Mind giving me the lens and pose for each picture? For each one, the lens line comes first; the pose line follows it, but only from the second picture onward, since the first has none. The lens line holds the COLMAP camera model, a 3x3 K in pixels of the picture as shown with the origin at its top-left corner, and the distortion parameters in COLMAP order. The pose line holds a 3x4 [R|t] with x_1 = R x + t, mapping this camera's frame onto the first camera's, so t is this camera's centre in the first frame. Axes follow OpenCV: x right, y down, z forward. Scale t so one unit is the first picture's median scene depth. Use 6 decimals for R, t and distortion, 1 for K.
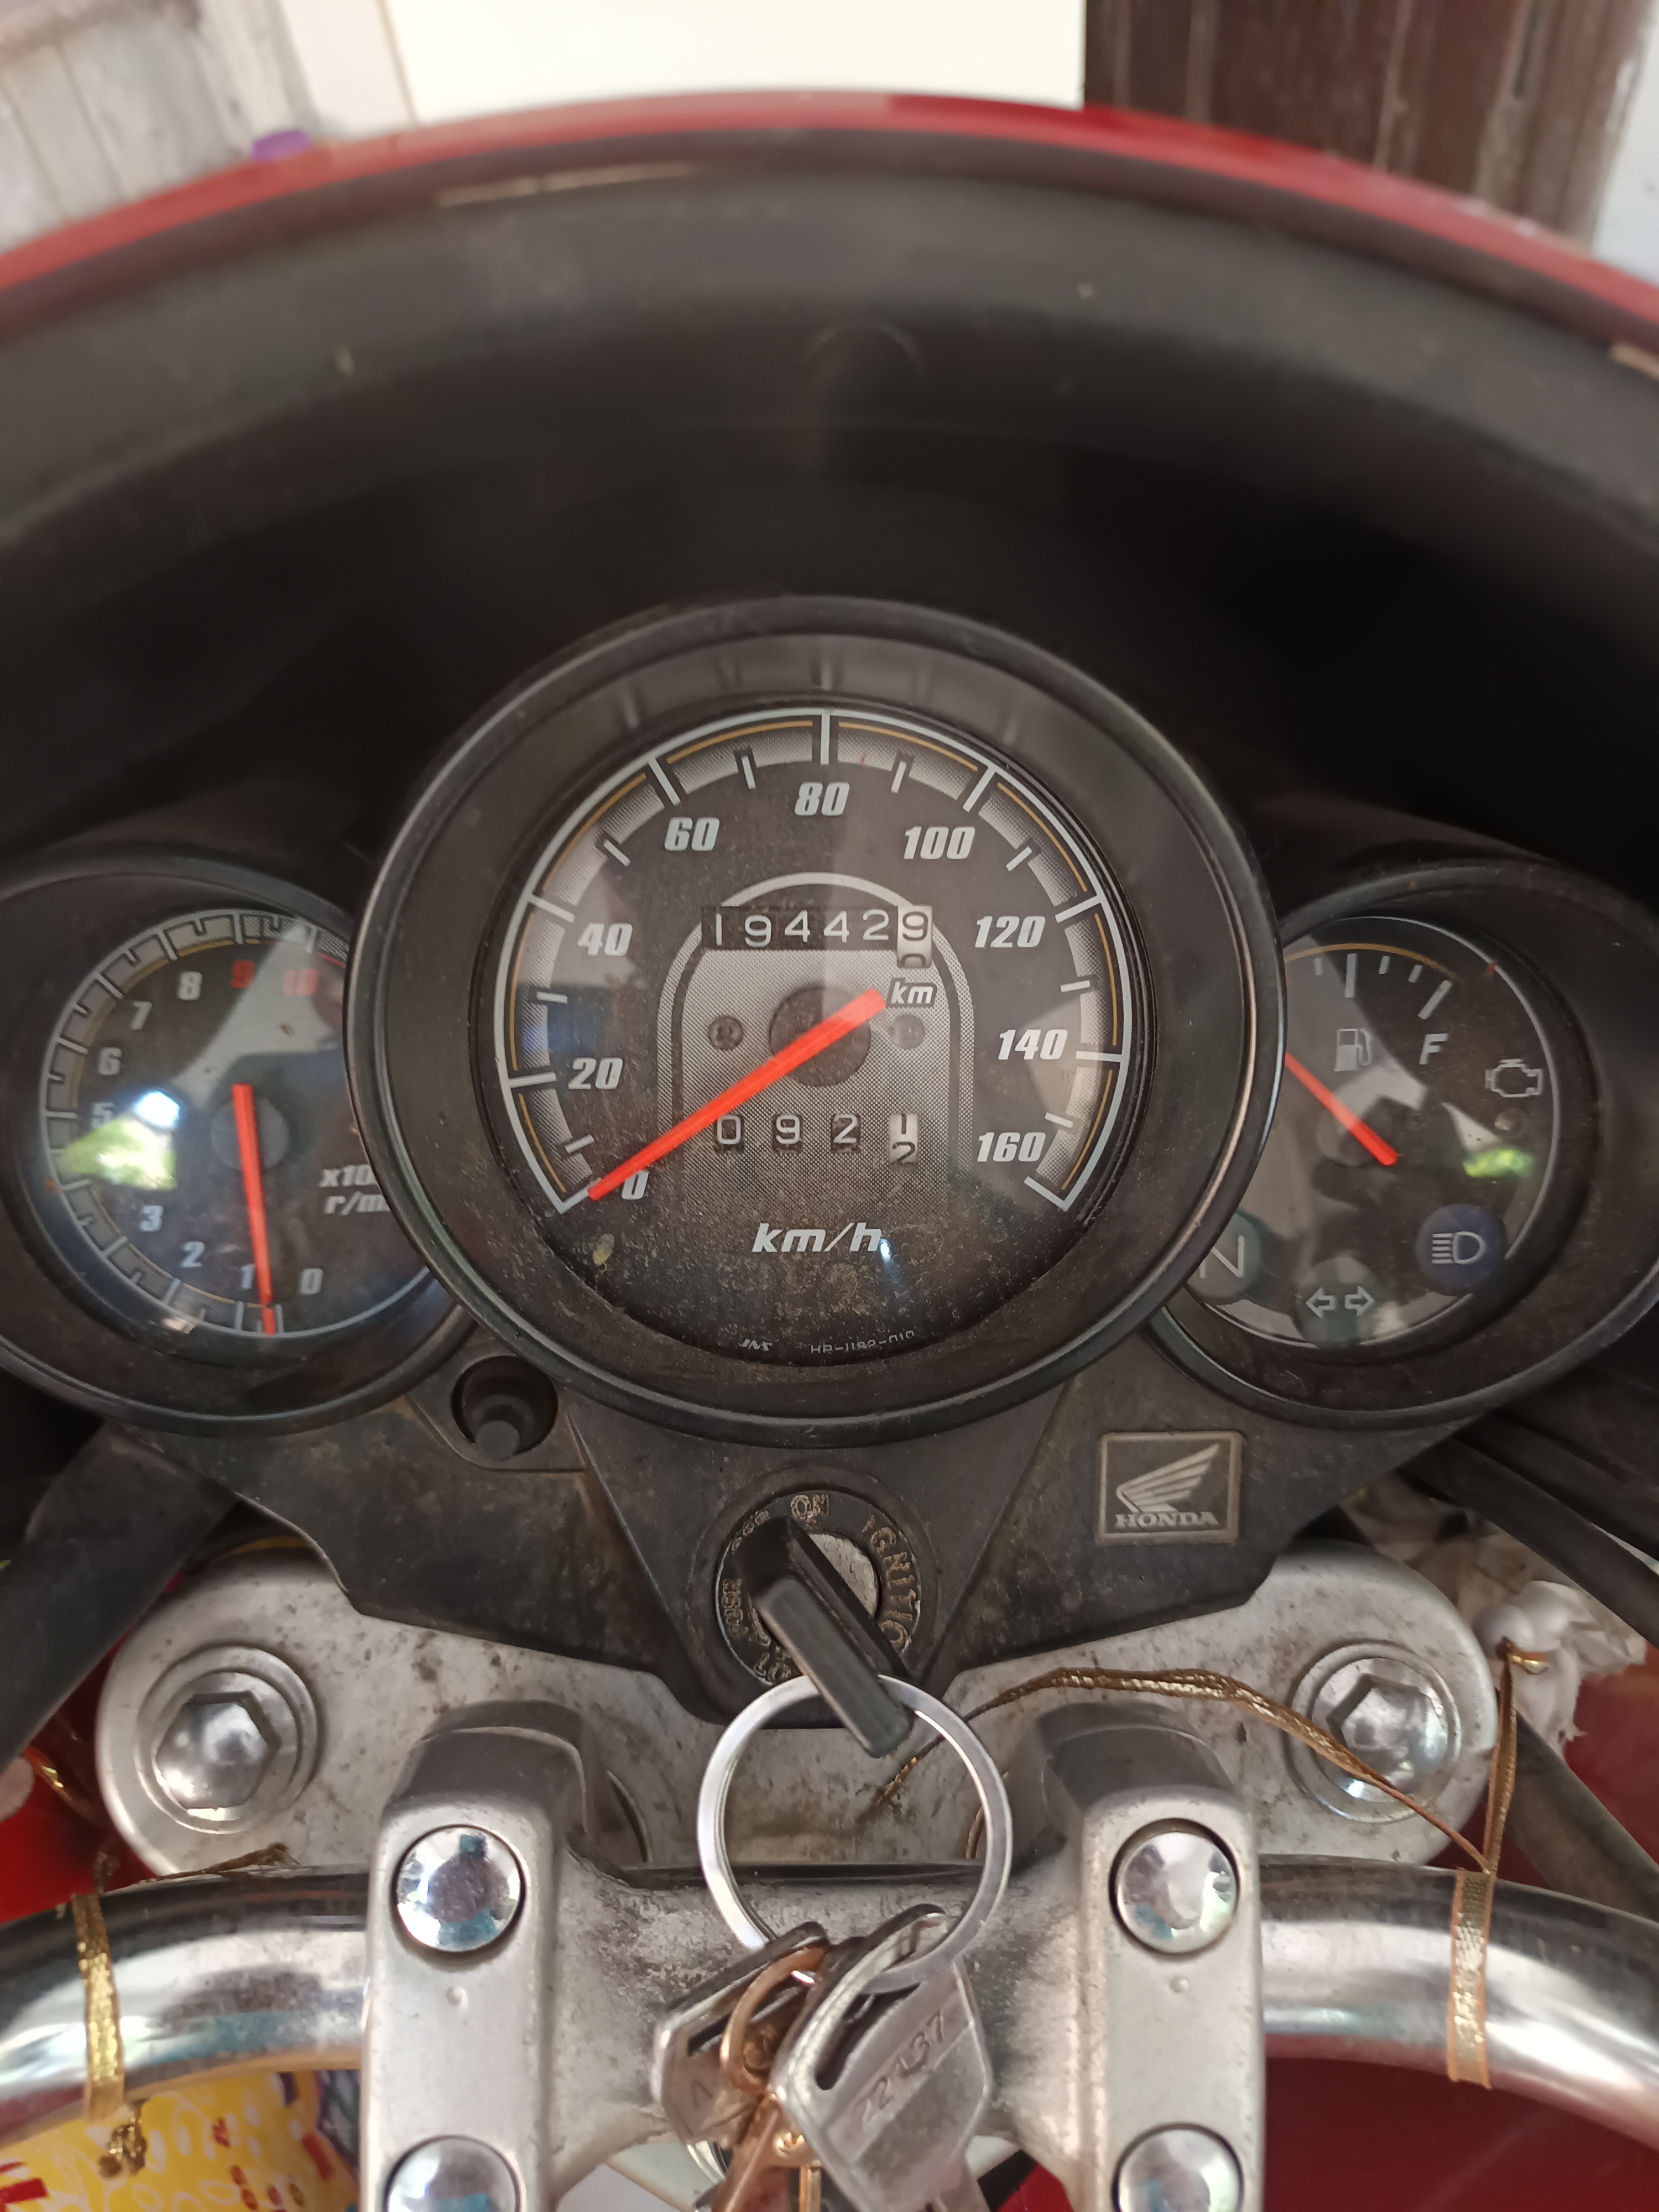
lens RADIAL K [[1563.6, 0, 831.1], [0, 1563.6, 1104.1], [0, 0, 1]] dist [0.049651, -0.247017]
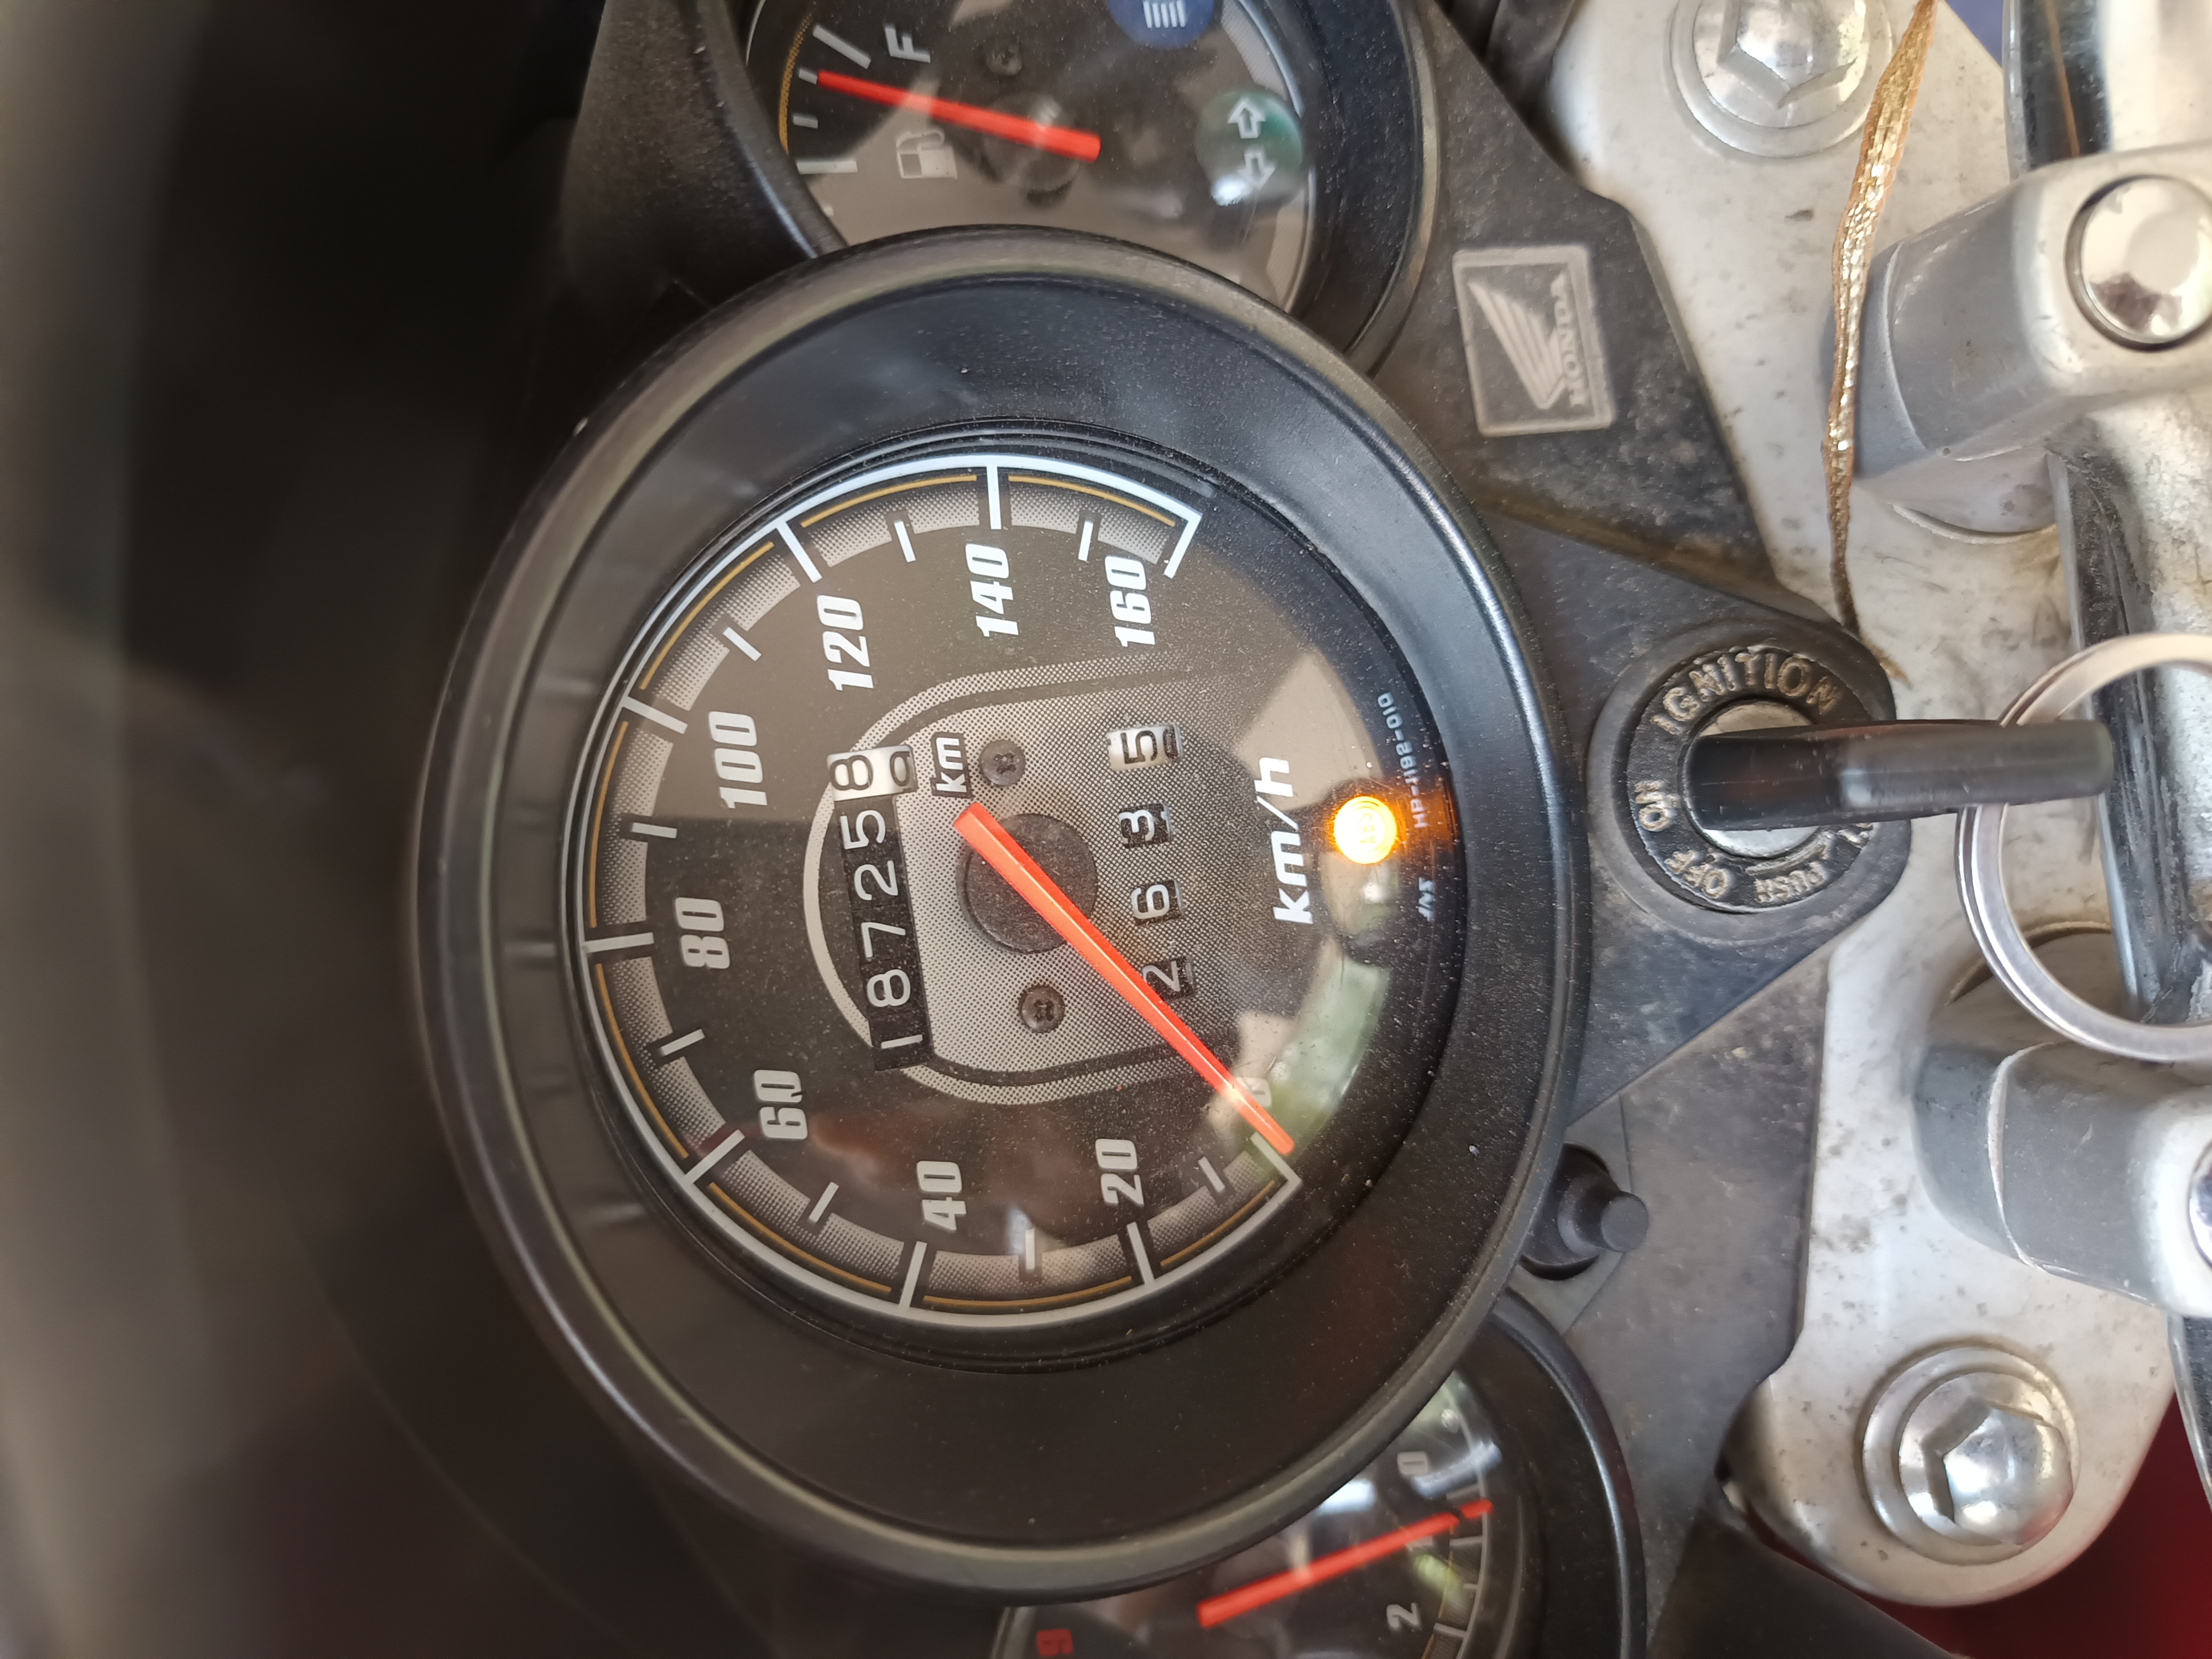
lens RADIAL K [[1587.7, 0, 1102.4], [0, 1587.7, 826.6], [0, 0, 1]] dist [-0.029733, -0.003682]
pose [[-0.142390, -0.988460, -0.051694, 0.051512], [0.979695, -0.148190, 0.135046, -0.104559], [-0.141148, -0.031416, 0.989490, 0.262224]]
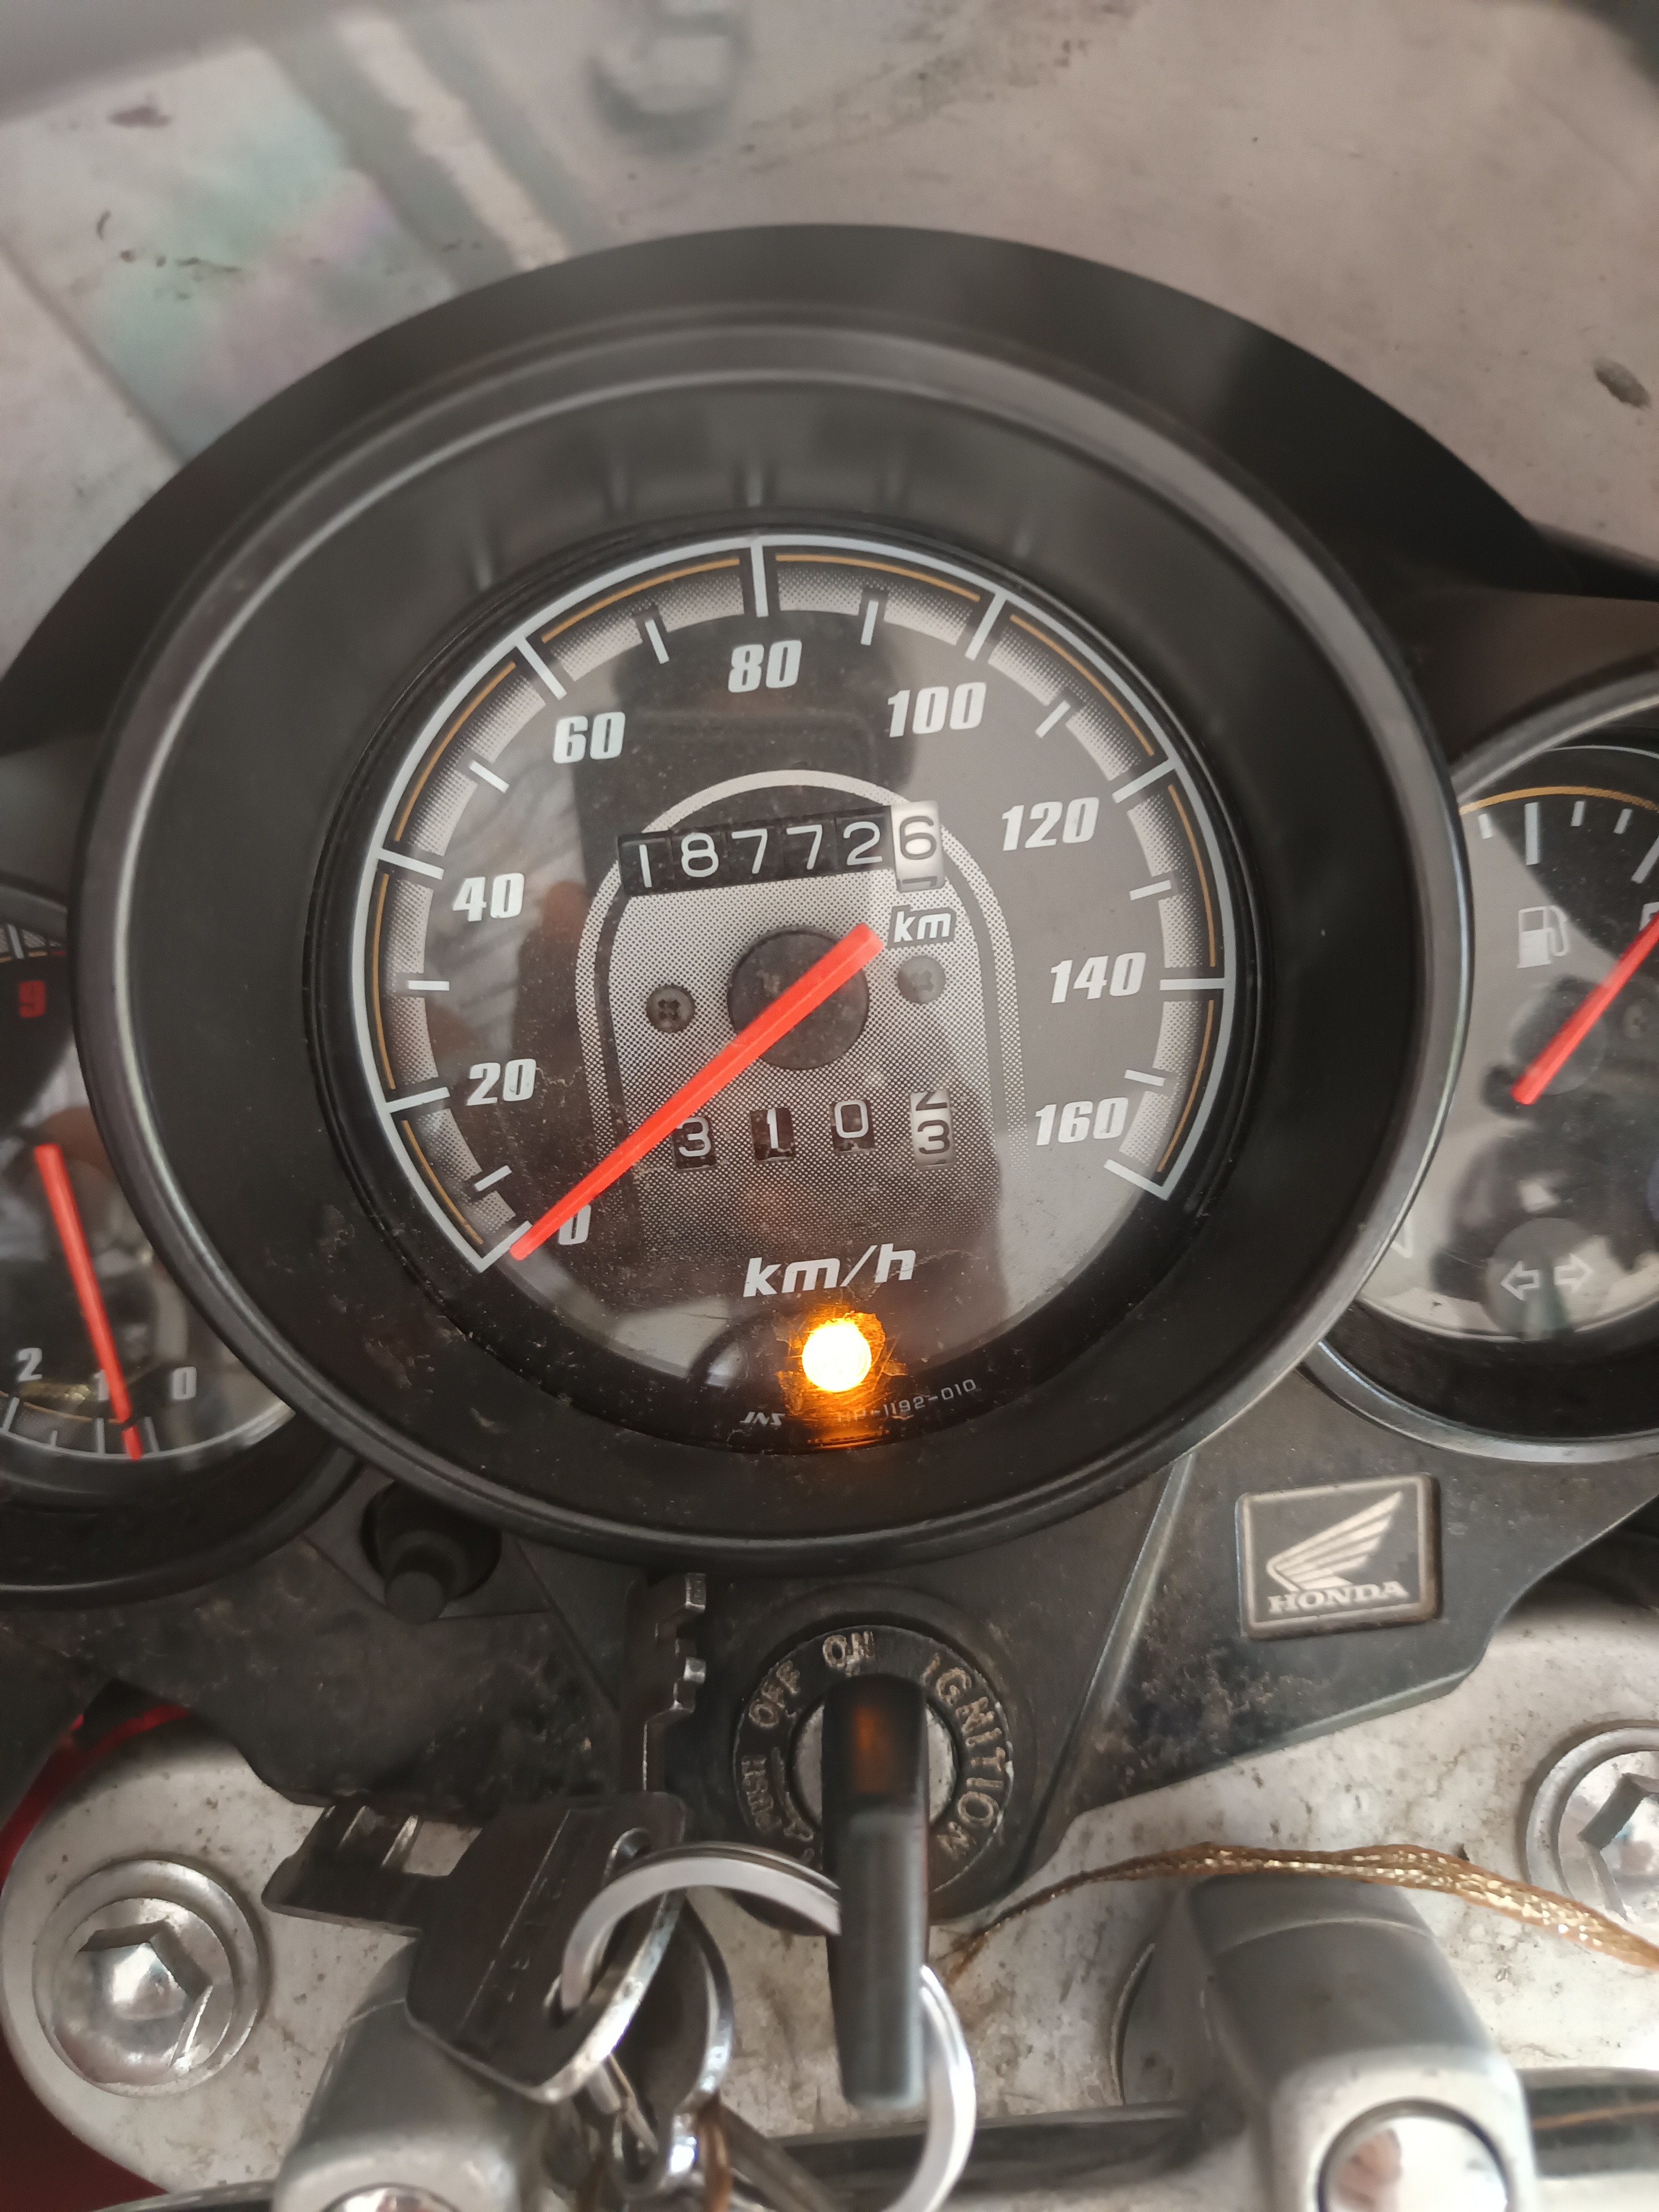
lens RADIAL K [[1587.7, 0, 829.5], [0, 1587.7, 1106.0], [0, 0, 1]] dist [-0.029733, -0.003682]
pose [[0.993270, -0.101525, -0.055735, 0.041759], [0.104904, 0.992581, 0.061473, -0.037772], [0.049081, -0.066906, 0.996551, 0.268957]]
